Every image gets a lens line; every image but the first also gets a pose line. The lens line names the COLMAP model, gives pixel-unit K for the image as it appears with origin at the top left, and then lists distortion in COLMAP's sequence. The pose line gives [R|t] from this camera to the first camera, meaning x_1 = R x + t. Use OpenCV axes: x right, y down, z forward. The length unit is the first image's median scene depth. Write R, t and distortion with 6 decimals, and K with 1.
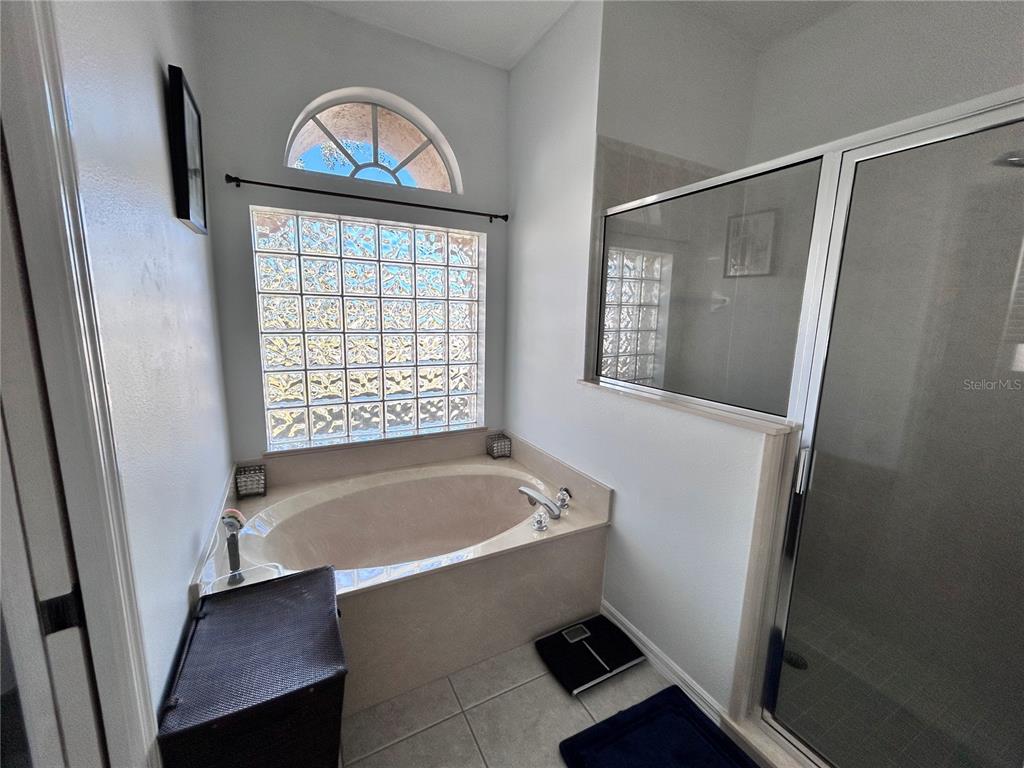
lens RADIAL K [[416.0, 0, 511.6], [0, 416.0, 386.6], [0, 0, 1]] dist [0.000439, 0.000695]
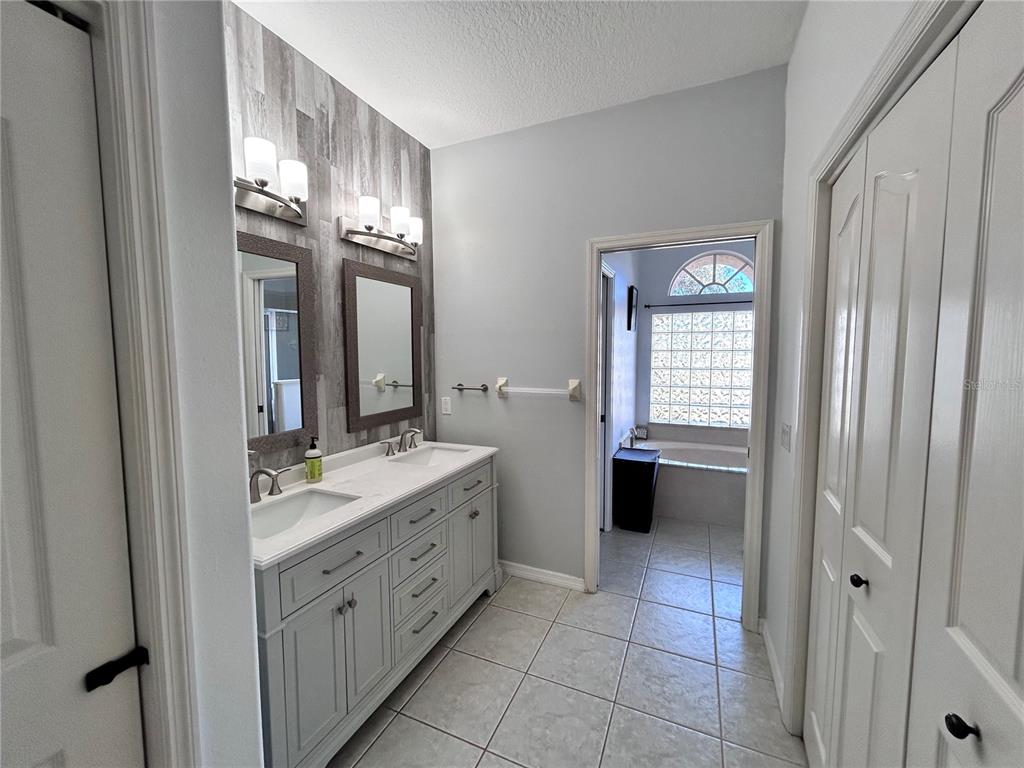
lens RADIAL K [[416.0, 0, 512.9], [0, 416.0, 383.9], [0, 0, 1]] dist [0.000439, 0.000695]
pose [[0.615961, 0.031799, -0.787134, 0.709521], [-0.117855, 0.991660, -0.052164, 0.160347], [0.778911, 0.124899, 0.614572, -0.960494]]
